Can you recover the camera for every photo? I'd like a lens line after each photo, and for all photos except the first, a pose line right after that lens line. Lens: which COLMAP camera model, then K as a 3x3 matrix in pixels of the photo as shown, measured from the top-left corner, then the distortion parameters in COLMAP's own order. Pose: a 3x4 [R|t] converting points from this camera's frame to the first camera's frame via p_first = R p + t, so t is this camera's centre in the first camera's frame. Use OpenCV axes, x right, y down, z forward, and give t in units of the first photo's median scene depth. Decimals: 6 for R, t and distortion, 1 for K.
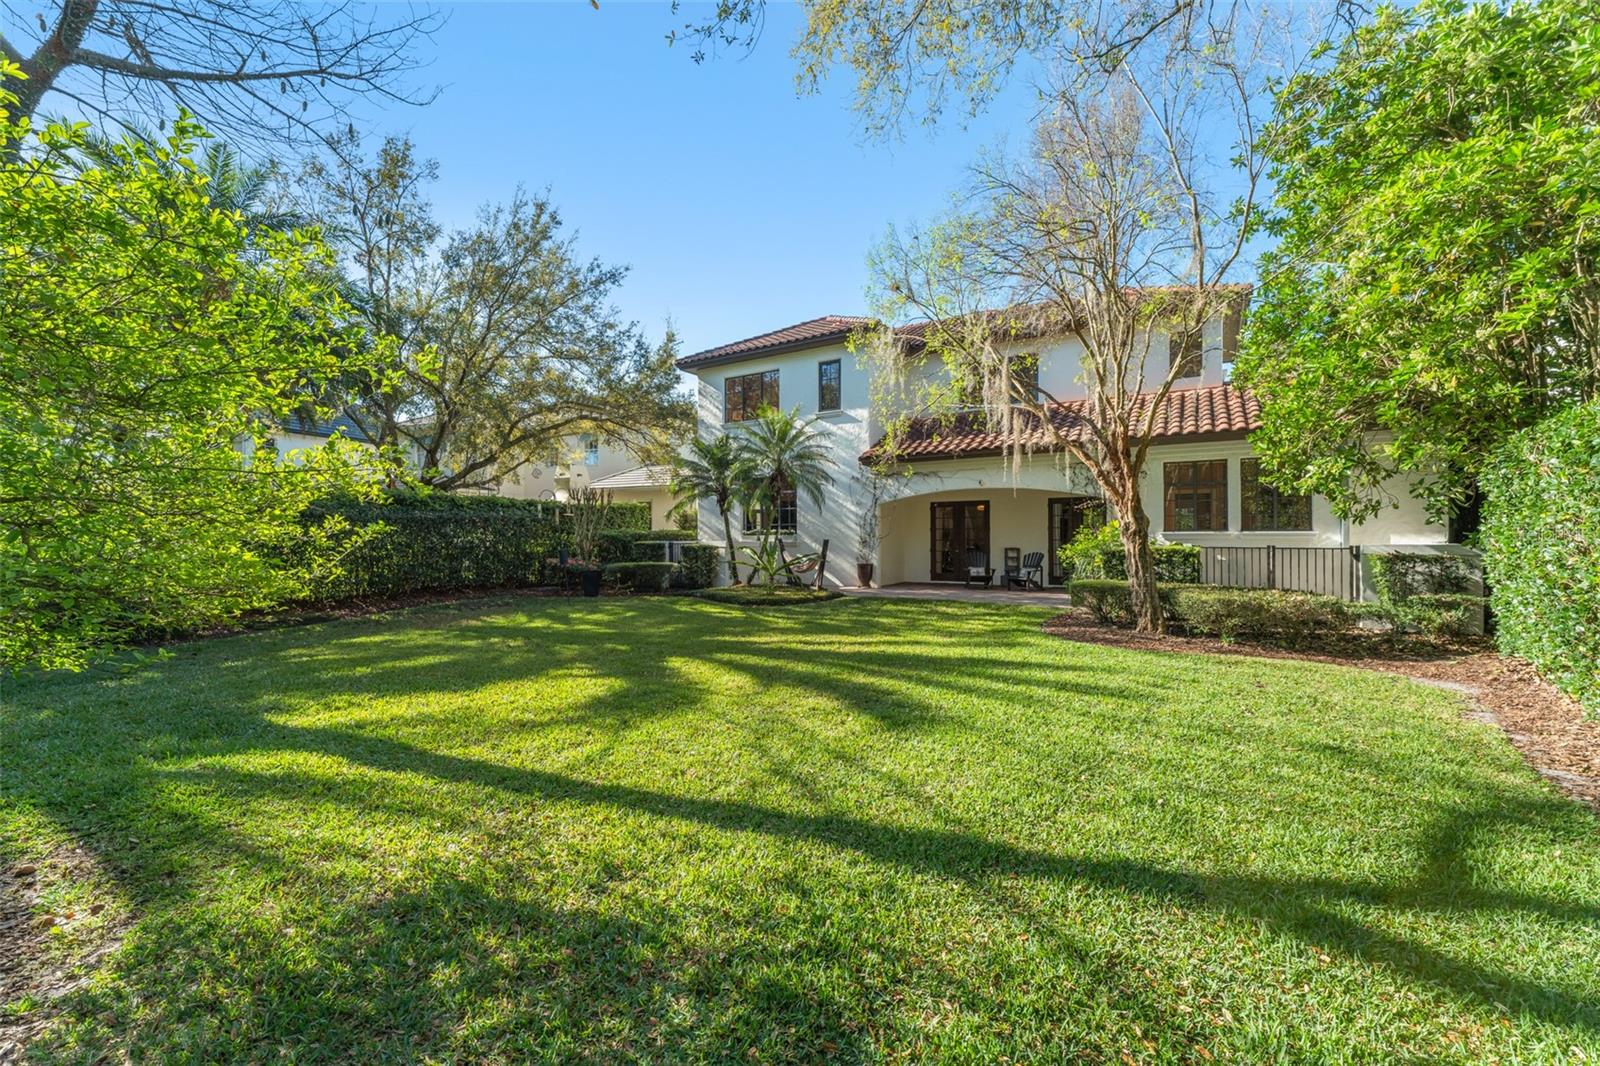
lens RADIAL K [[643.6, 0, 796.4], [0, 643.6, 537.4], [0, 0, 1]] dist [0.000963, 0.000493]
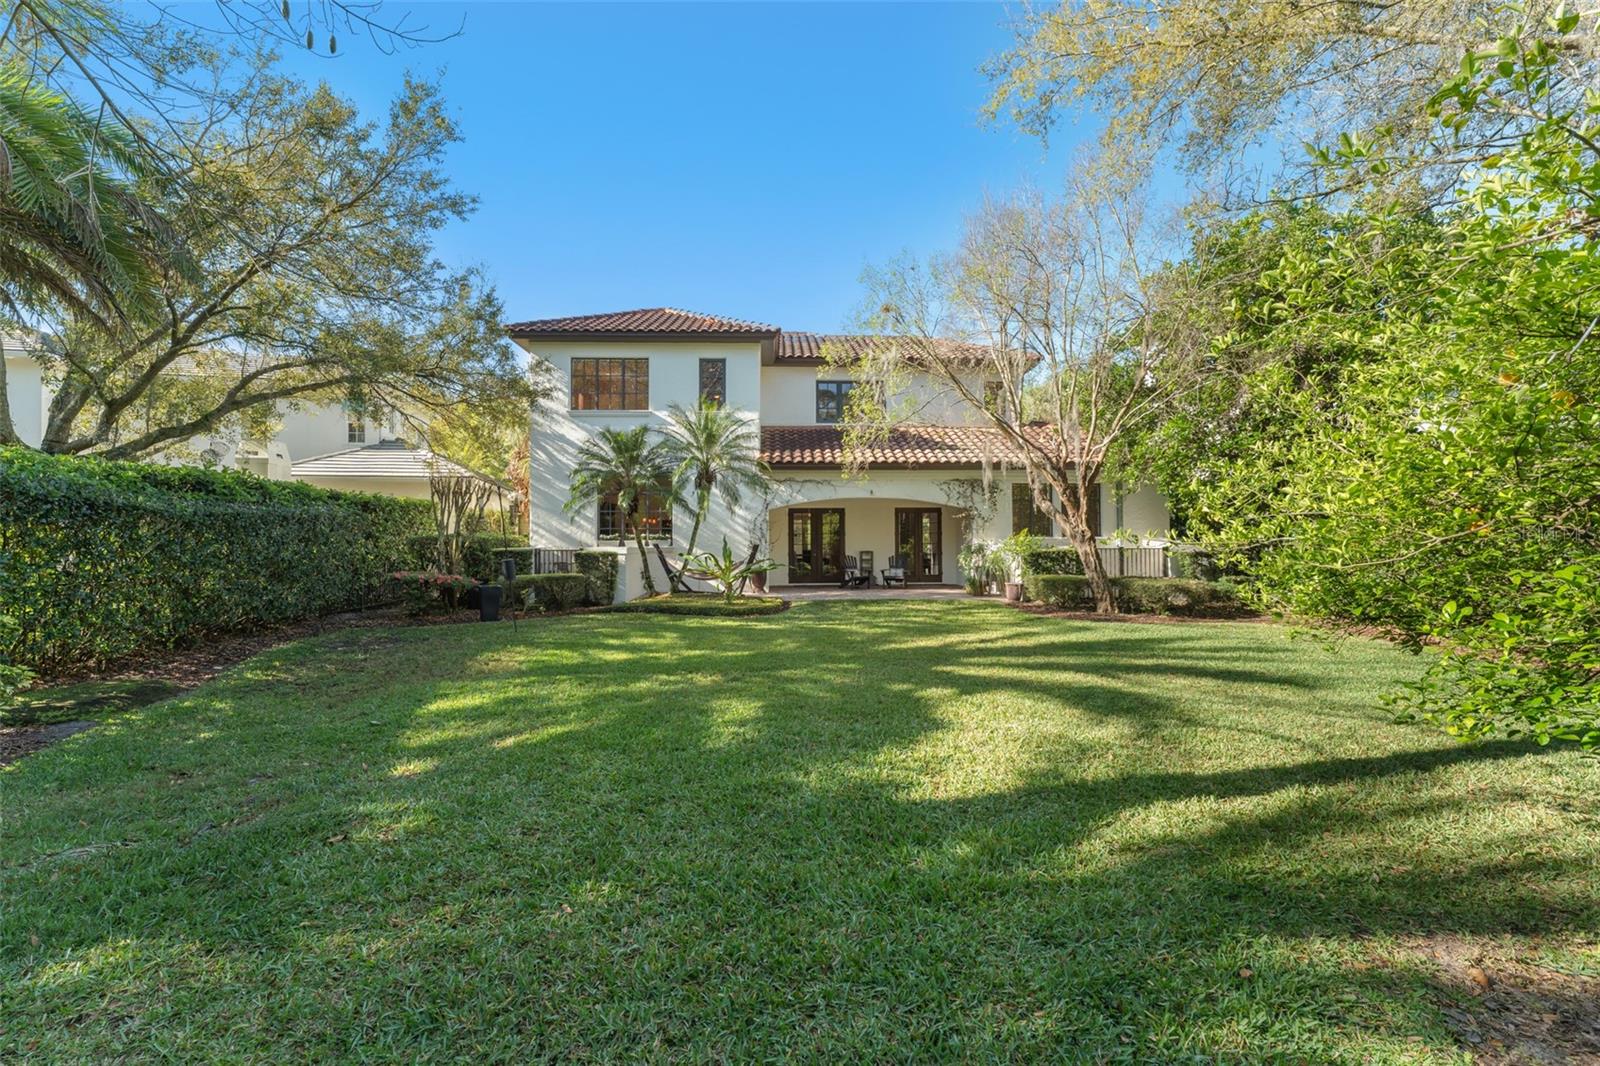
lens RADIAL K [[643.6, 0, 797.4], [0, 643.6, 526.9], [0, 0, 1]] dist [0.000963, 0.000493]
pose [[0.811549, 0.009197, 0.584212, -0.400393], [0.003685, 0.999776, -0.020859, -0.002605], [-0.584273, 0.019081, 0.811333, 0.143871]]
